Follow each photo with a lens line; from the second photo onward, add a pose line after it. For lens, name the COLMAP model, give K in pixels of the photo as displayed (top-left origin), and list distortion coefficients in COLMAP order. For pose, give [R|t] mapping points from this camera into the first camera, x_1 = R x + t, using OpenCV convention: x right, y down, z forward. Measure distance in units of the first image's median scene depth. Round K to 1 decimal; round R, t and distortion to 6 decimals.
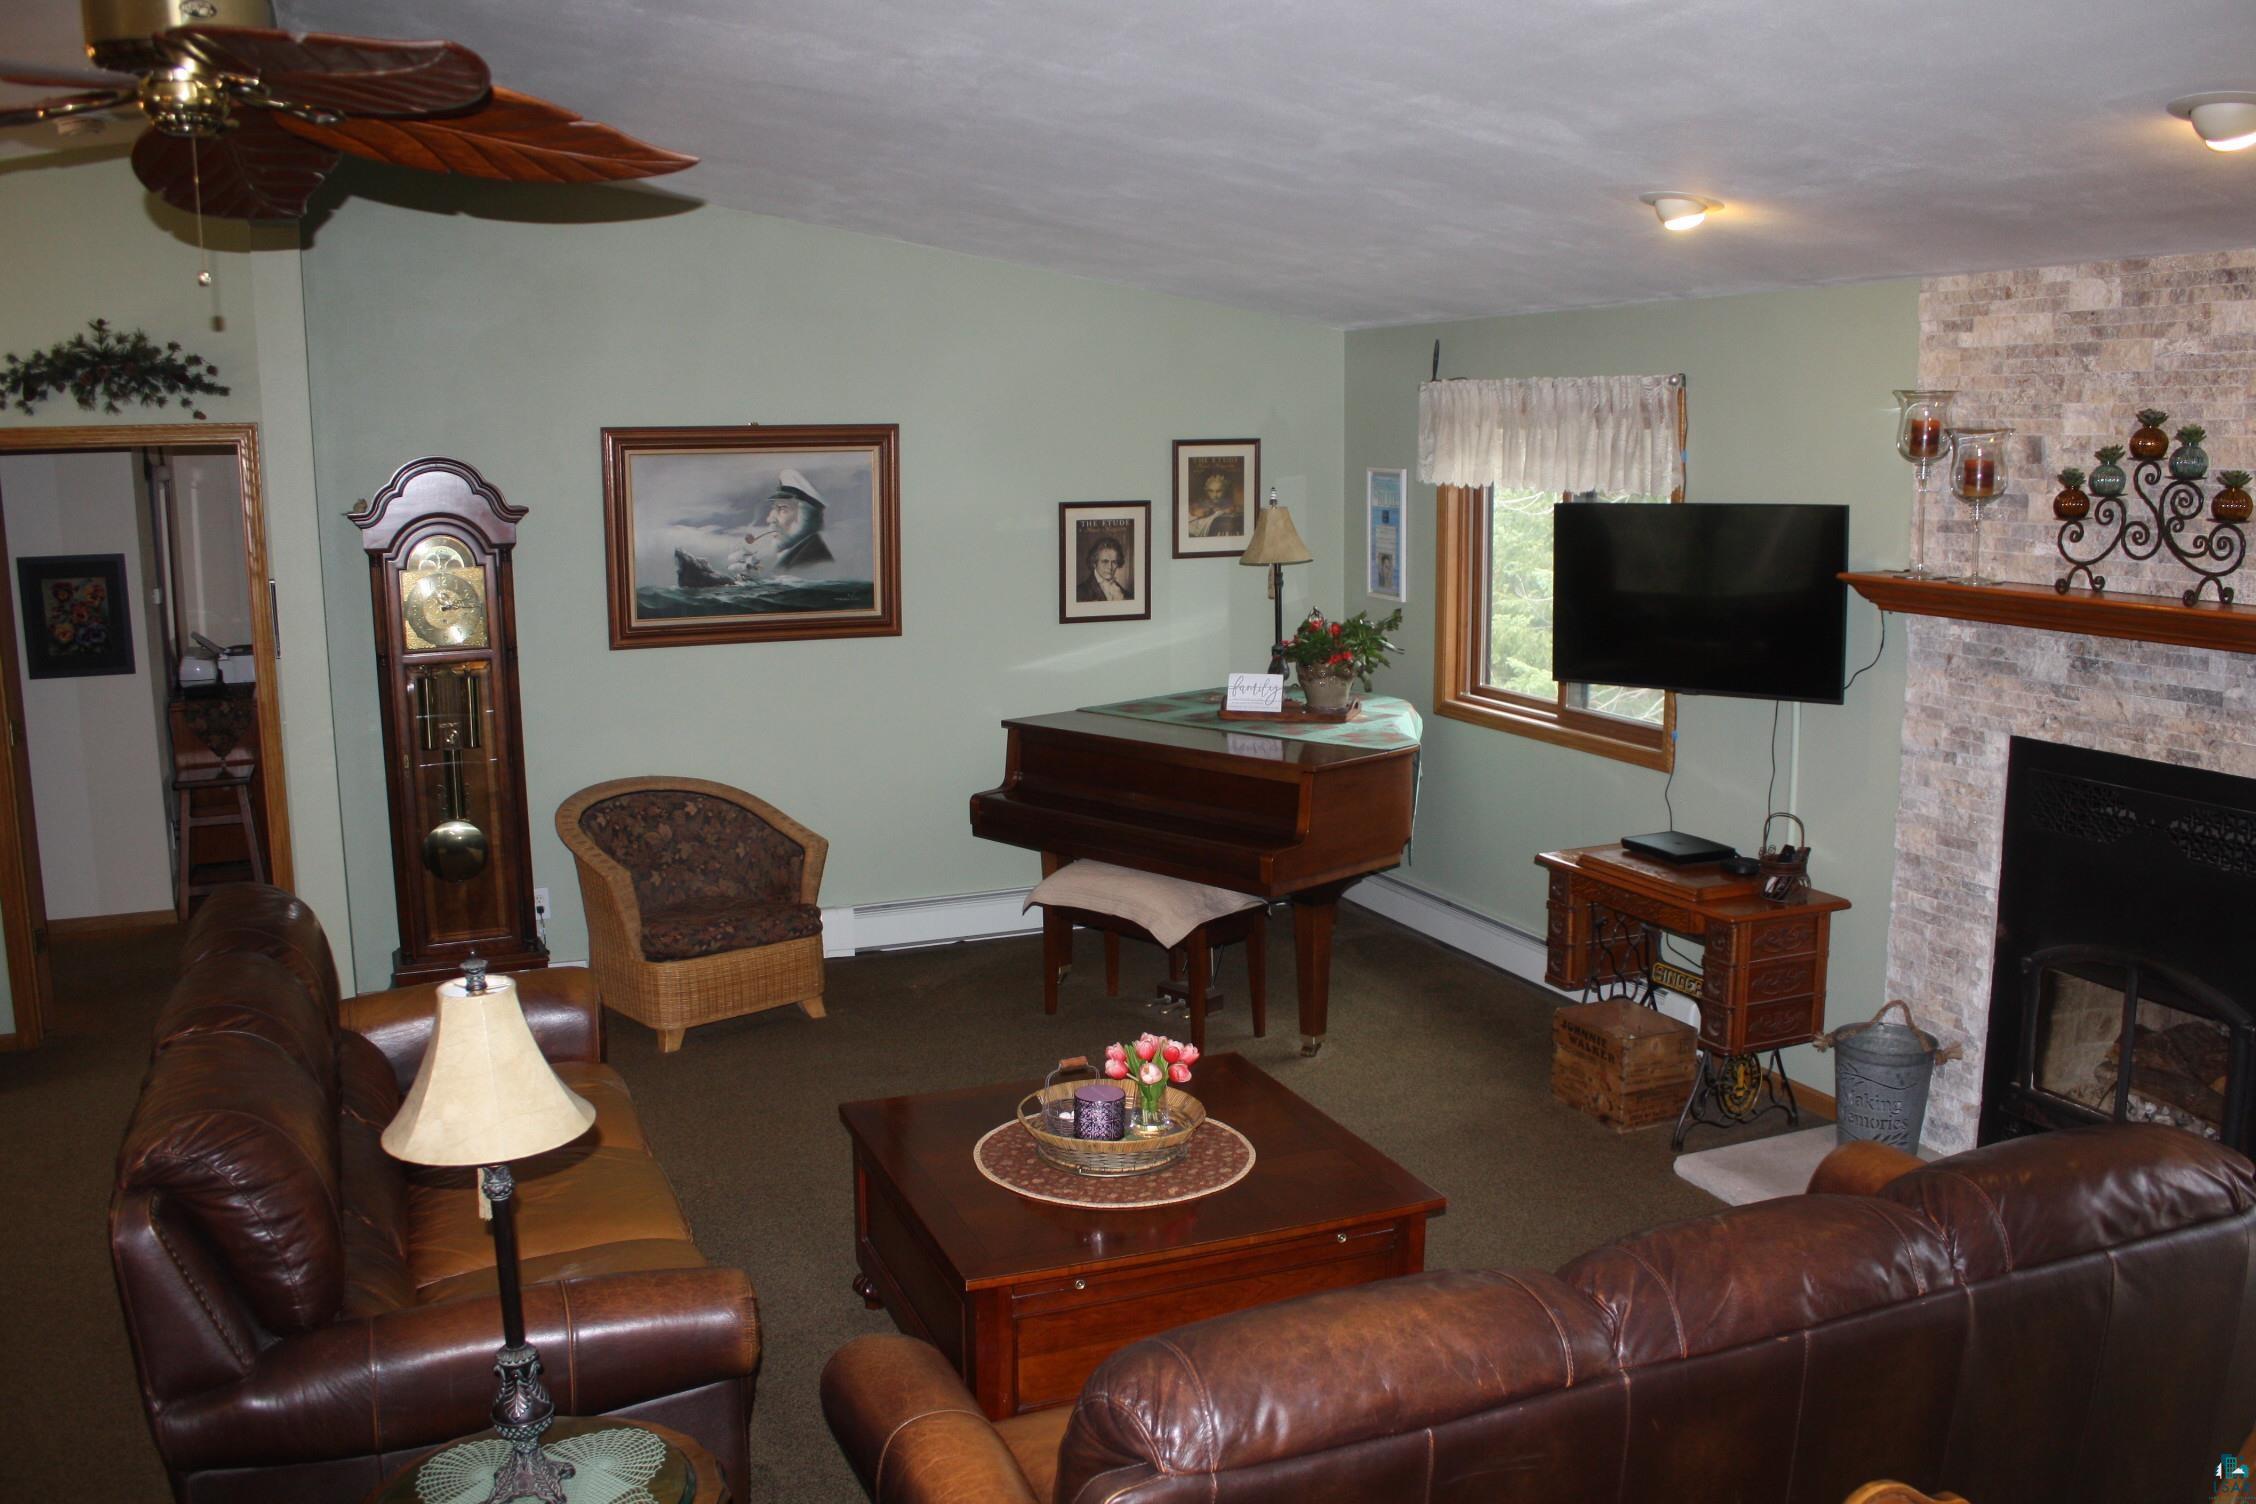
lens RADIAL K [[1894.1, 0, 1158.7], [0, 1894.1, 760.3], [0, 0, 1]] dist [-0.167266, 0.146554]
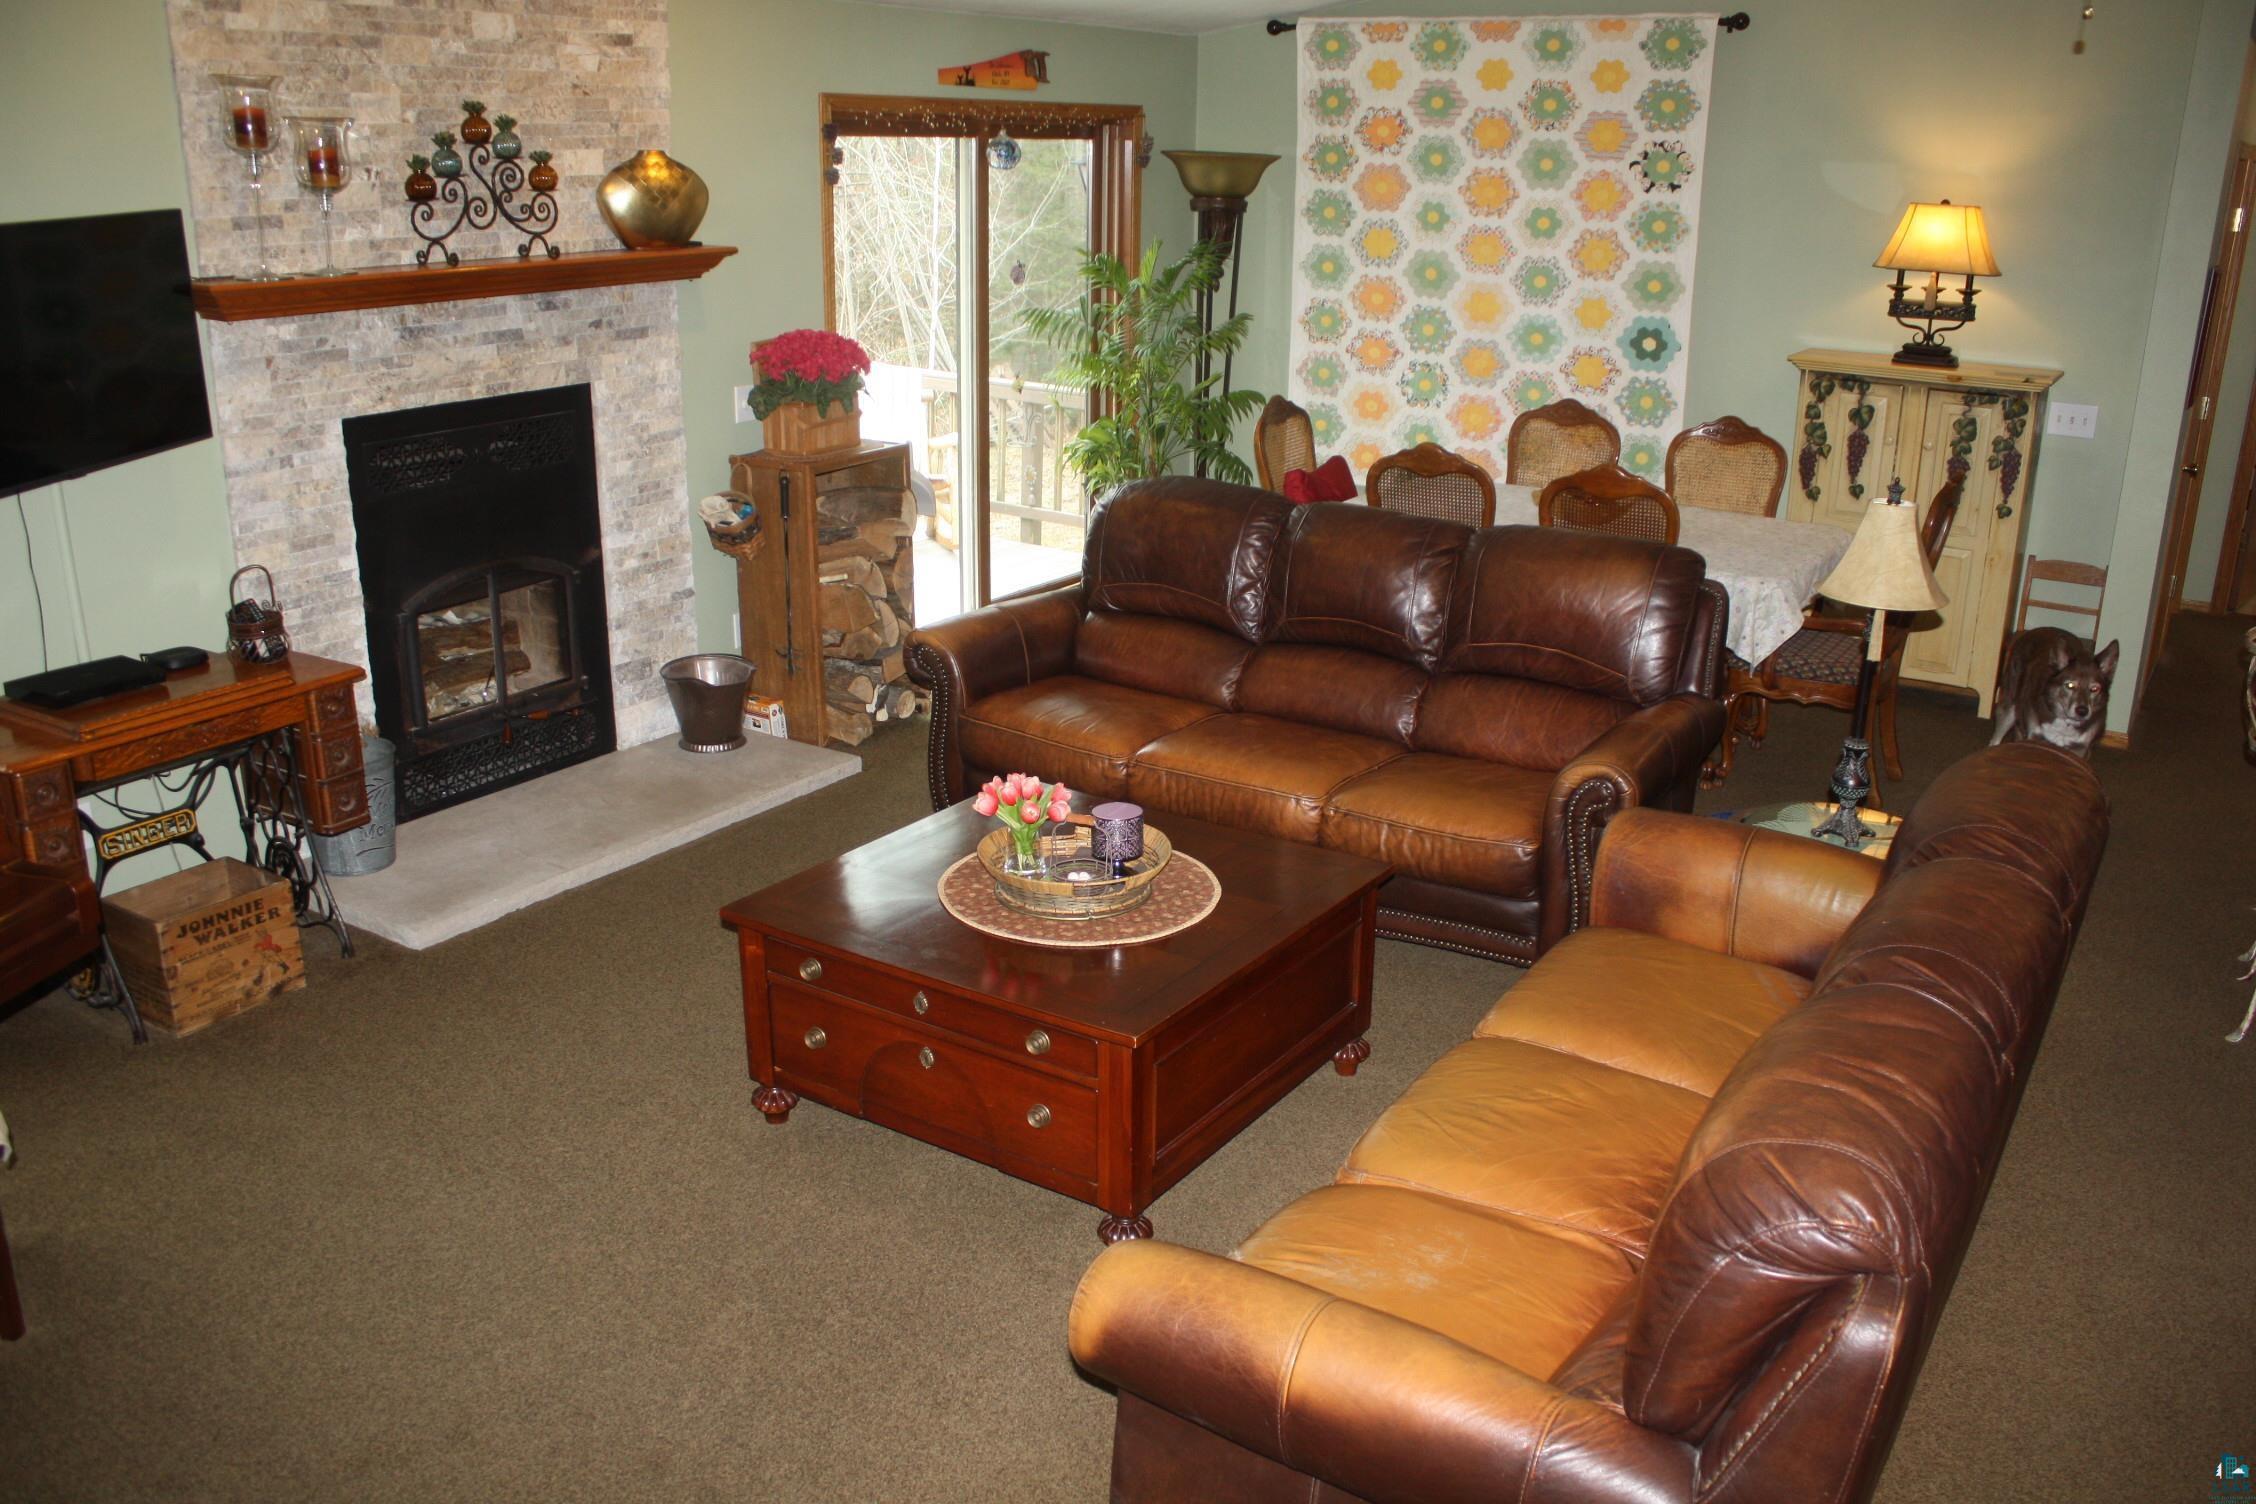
lens RADIAL K [[1894.1, 0, 1141.9], [0, 1894.1, 761.9], [0, 0, 1]] dist [-0.167266, 0.146554]
pose [[-0.559574, -0.267039, 0.784581, -0.635388], [0.129432, 0.906896, 0.400982, -0.189173], [-0.818611, 0.325929, -0.472912, 1.139976]]
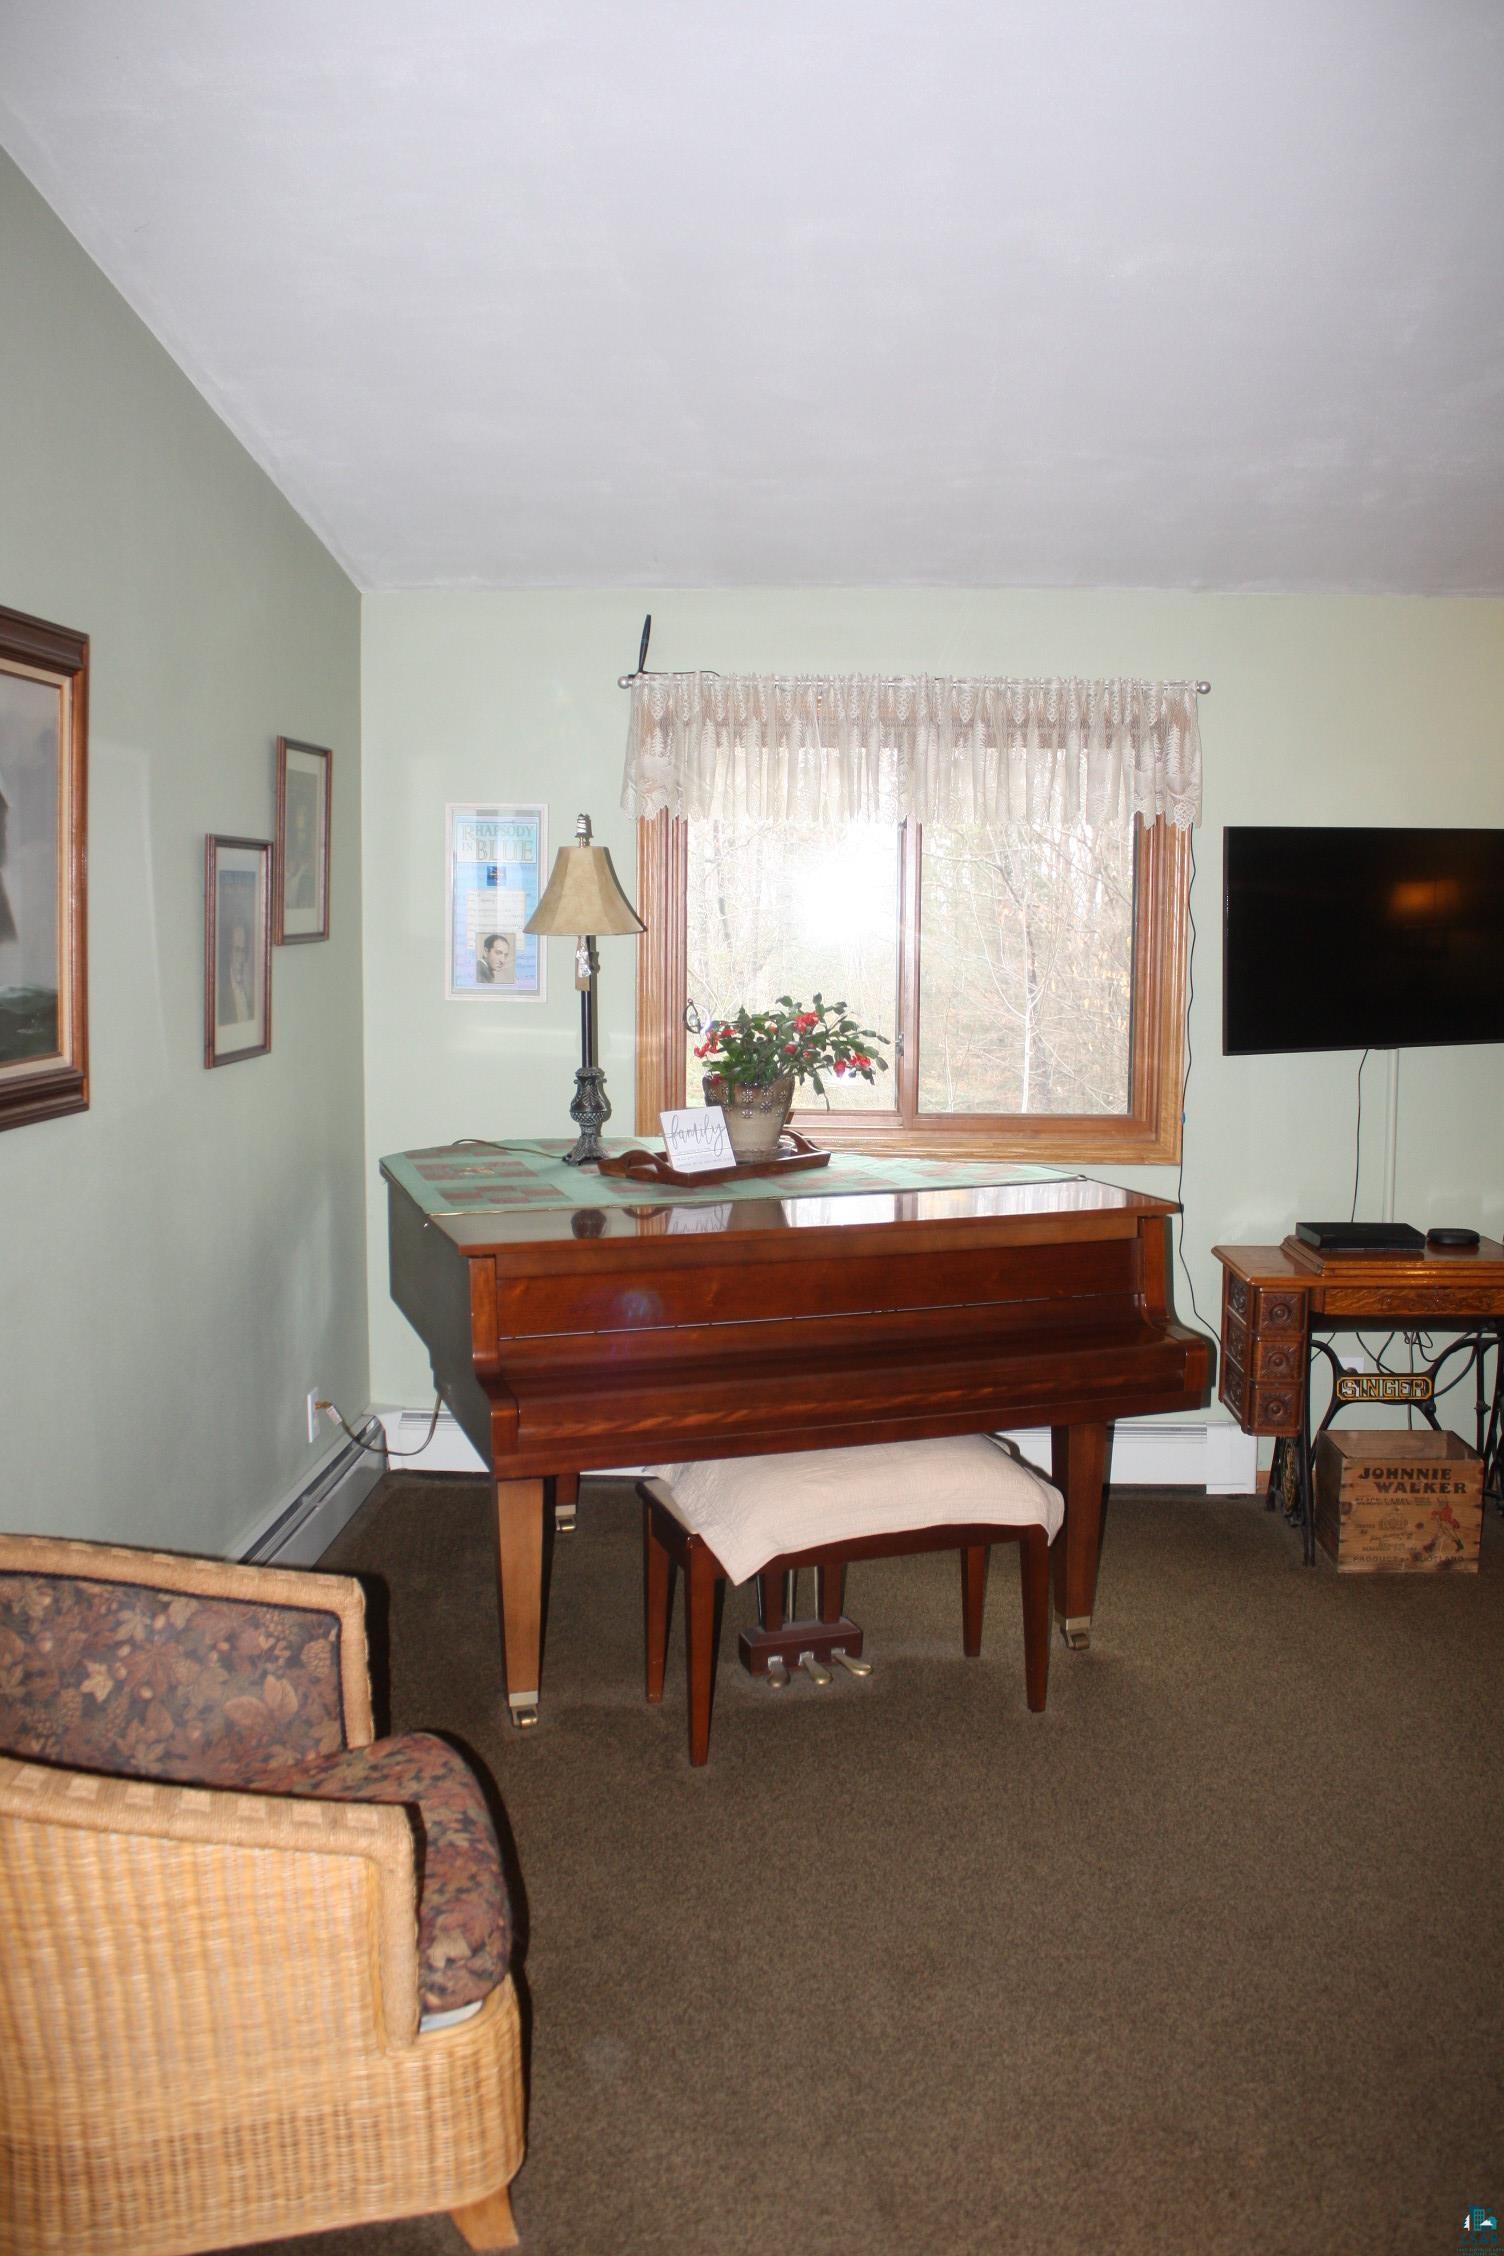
lens RADIAL K [[1894.1, 0, 756.5], [0, 1894.1, 1108.2], [0, 0, 1]] dist [-0.167266, 0.146554]
pose [[0.447032, -0.087009, 0.890276, -0.667261], [0.144621, 0.989195, 0.024059, -0.078932], [-0.882750, 0.117997, 0.454785, 0.961250]]
